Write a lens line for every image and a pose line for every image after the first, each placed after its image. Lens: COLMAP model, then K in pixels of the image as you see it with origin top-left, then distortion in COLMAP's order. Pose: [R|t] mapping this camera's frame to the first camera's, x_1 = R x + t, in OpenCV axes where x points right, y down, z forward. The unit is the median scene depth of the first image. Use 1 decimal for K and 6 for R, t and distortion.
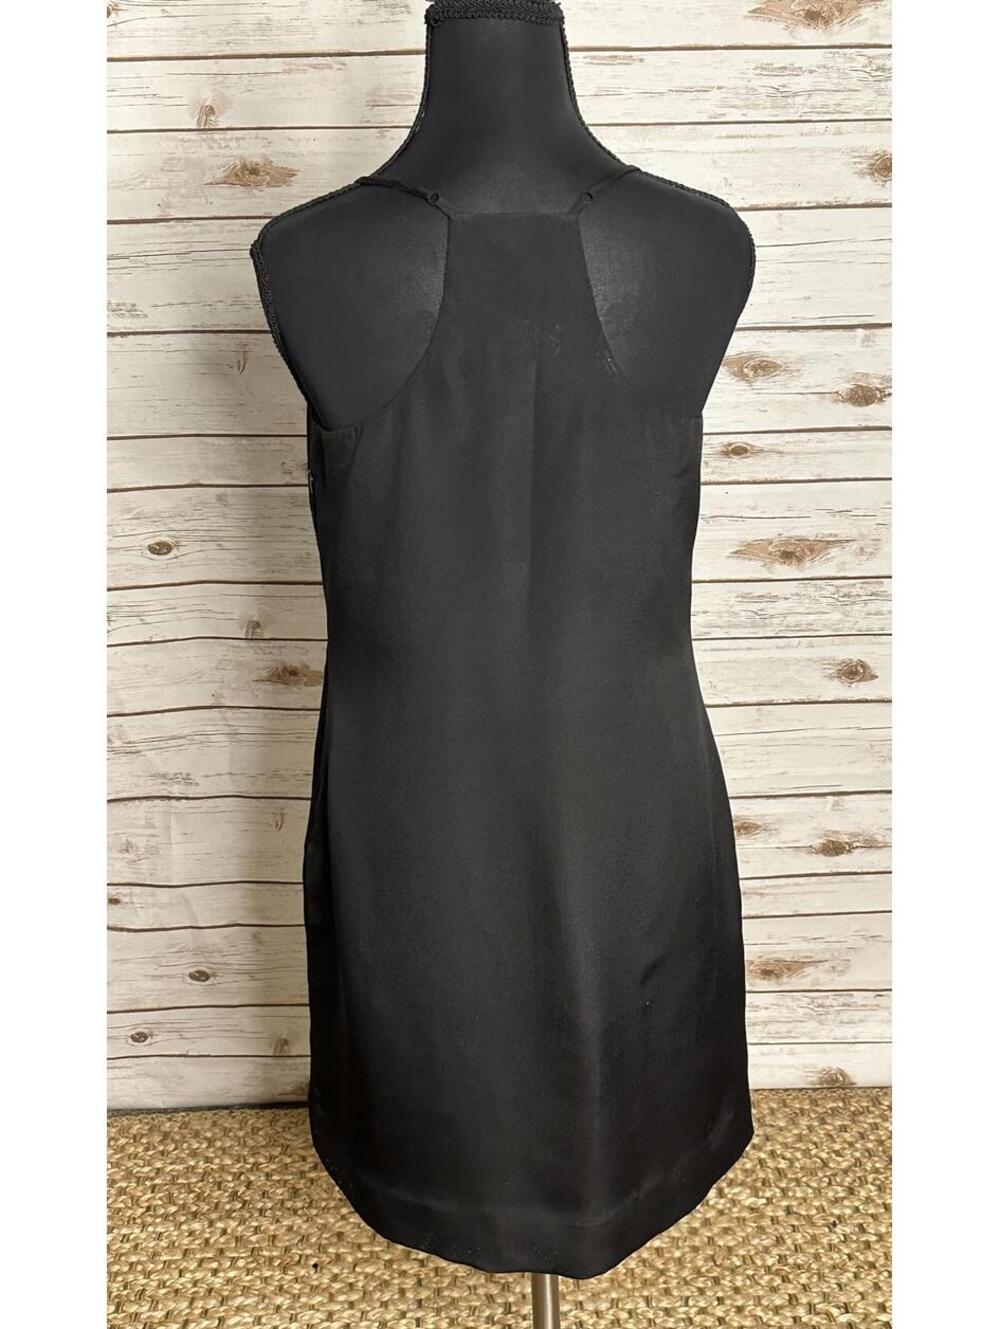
lens RADIAL K [[1582.2, 0, 544.7], [0, 1582.2, 713.0], [0, 0, 1]] dist [0.097431, 0.000000]
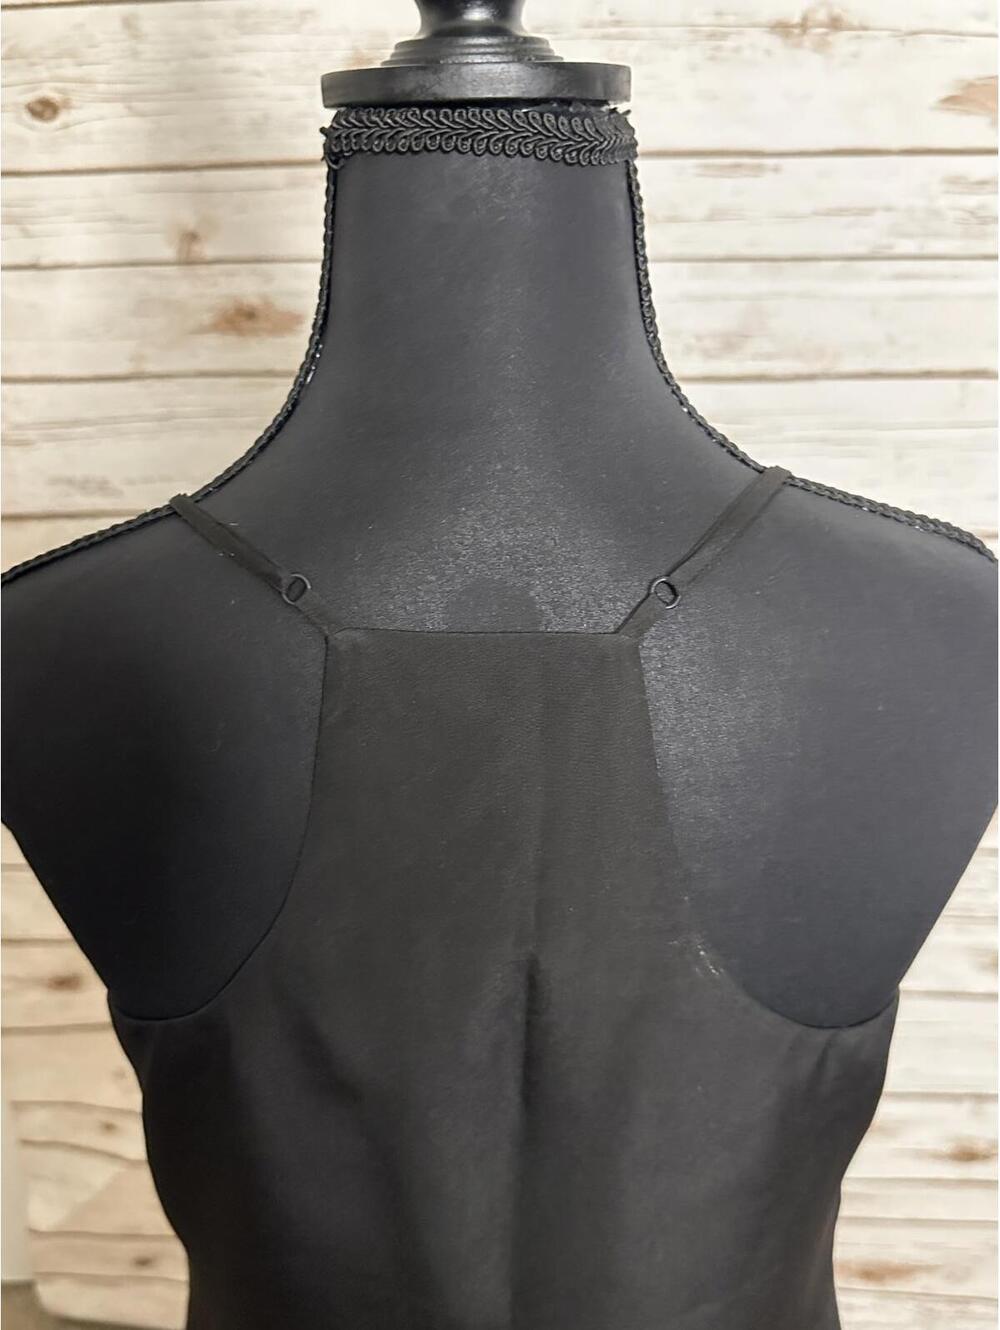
lens RADIAL K [[1196.8, 0, 534.1], [0, 1196.8, 679.8], [0, 0, 1]] dist [0.010817, 0.001347]
pose [[0.994054, 0.043445, -0.099851, 0.013644], [-0.037937, 0.997687, 0.056413, -0.172999], [0.102071, -0.052289, 0.993402, 0.377622]]
